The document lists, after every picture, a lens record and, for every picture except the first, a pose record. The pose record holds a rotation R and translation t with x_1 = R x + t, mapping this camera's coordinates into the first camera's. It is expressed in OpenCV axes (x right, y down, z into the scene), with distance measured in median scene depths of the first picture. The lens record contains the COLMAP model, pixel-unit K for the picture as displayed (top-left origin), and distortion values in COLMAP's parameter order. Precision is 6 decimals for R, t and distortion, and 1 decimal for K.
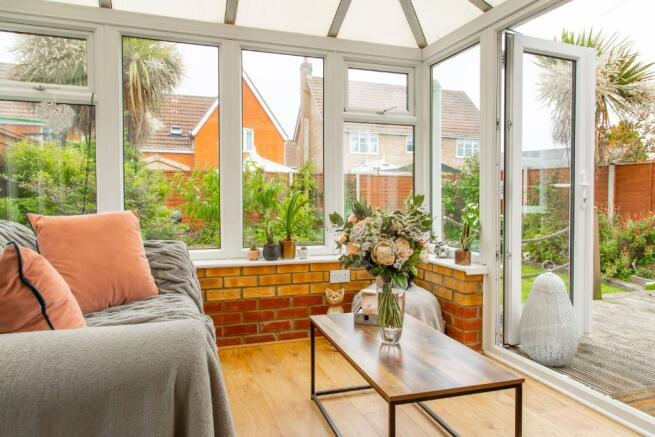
lens RADIAL K [[463.3, 0, 332.0], [0, 463.3, 220.7], [0, 0, 1]] dist [0.027708, -0.009951]
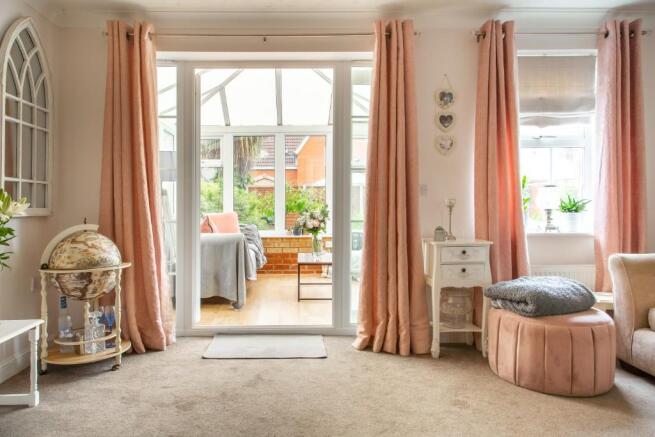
lens RADIAL K [[463.3, 0, 299.4], [0, 463.3, 202.3], [0, 0, 1]] dist [0.027708, -0.009951]
pose [[0.954979, -0.011015, -0.296469, 0.527832], [-0.006070, 0.998376, -0.056647, 0.055755], [0.296612, 0.055896, 0.953361, -1.057036]]
